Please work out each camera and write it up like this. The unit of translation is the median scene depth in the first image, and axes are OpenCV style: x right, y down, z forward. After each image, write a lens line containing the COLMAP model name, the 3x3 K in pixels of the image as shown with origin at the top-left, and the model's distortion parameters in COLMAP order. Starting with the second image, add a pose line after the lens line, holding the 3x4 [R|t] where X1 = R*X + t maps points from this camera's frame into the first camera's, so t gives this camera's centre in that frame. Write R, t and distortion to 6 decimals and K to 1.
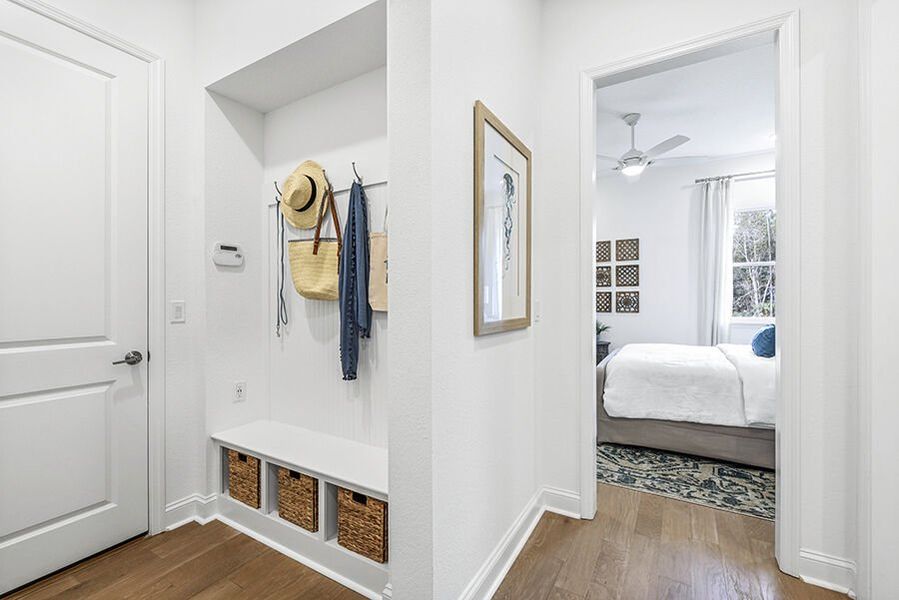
lens RADIAL K [[368.7, 0, 453.8], [0, 368.7, 299.4], [0, 0, 1]] dist [0.000907, -0.001117]
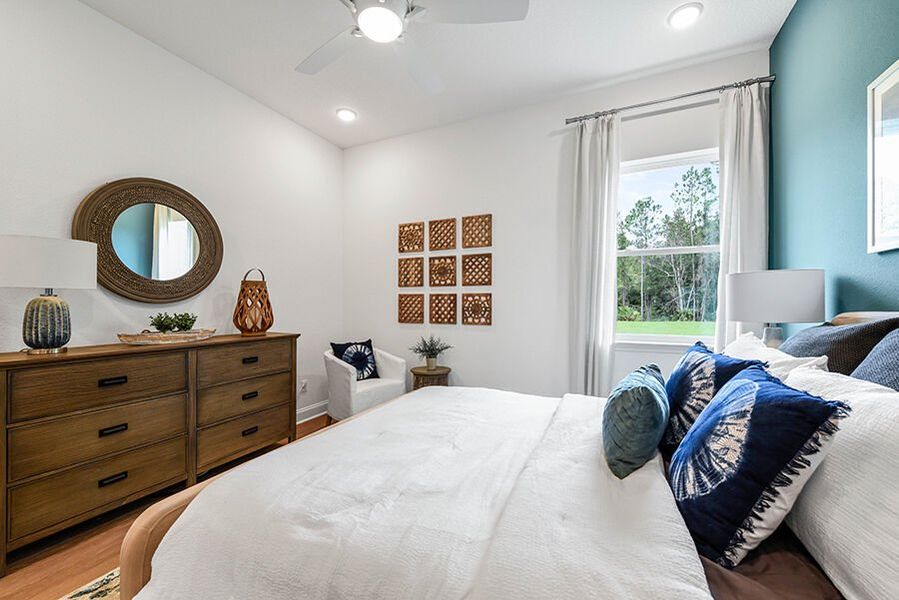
lens RADIAL K [[351.8, 0, 441.9], [0, 351.8, 304.3], [0, 0, 1]] dist [0.004286, -0.000819]
pose [[0.996079, 0.006541, 0.088230, 0.354381], [-0.006835, 0.999972, 0.003030, -0.003133], [-0.088208, -0.003621, 0.996096, 0.371391]]
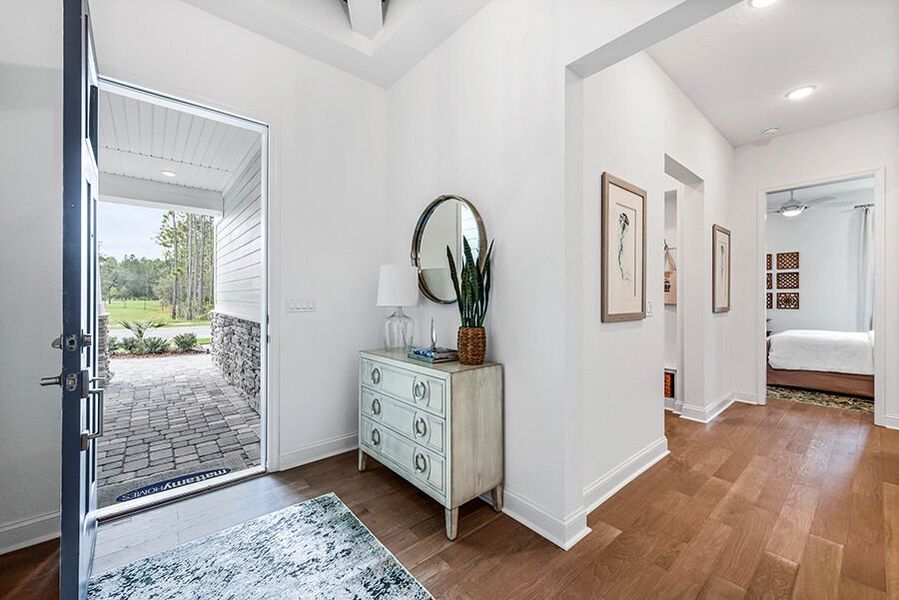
lens RADIAL K [[351.8, 0, 449.1], [0, 351.8, 296.4], [0, 0, 1]] dist [0.004286, -0.000819]
pose [[0.946481, 0.004113, -0.322734, -0.260884], [-0.004736, 0.999988, -0.001147, -0.001118], [0.322725, 0.002614, 0.946489, -0.570453]]
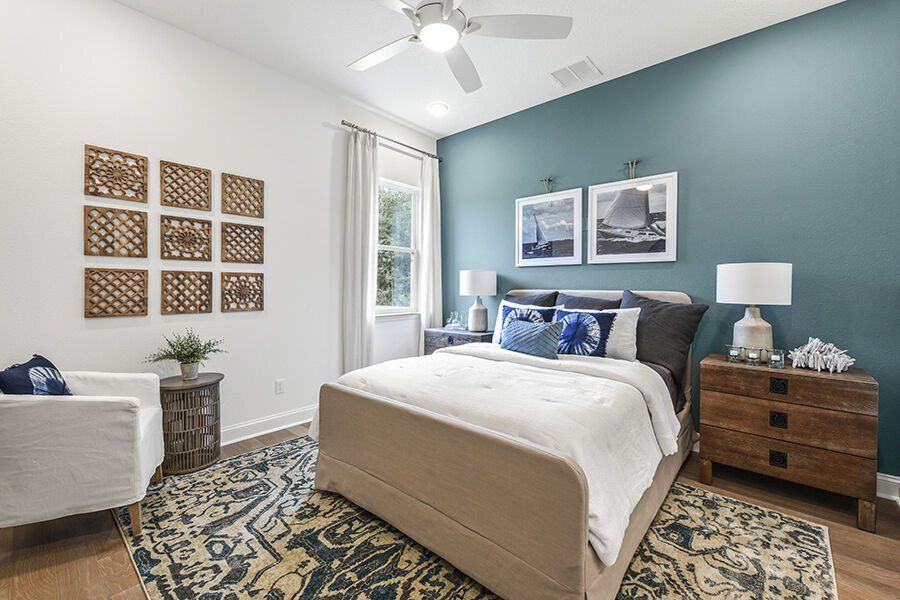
lens RADIAL K [[369.1, 0, 454.4], [0, 369.1, 292.3], [0, 0, 1]] dist [0.000907, -0.001117]
pose [[0.180337, -0.010200, 0.983552, -0.010490], [-0.006267, 0.999914, 0.011518, -0.000695], [-0.983585, -0.008241, 0.180258, 0.598501]]
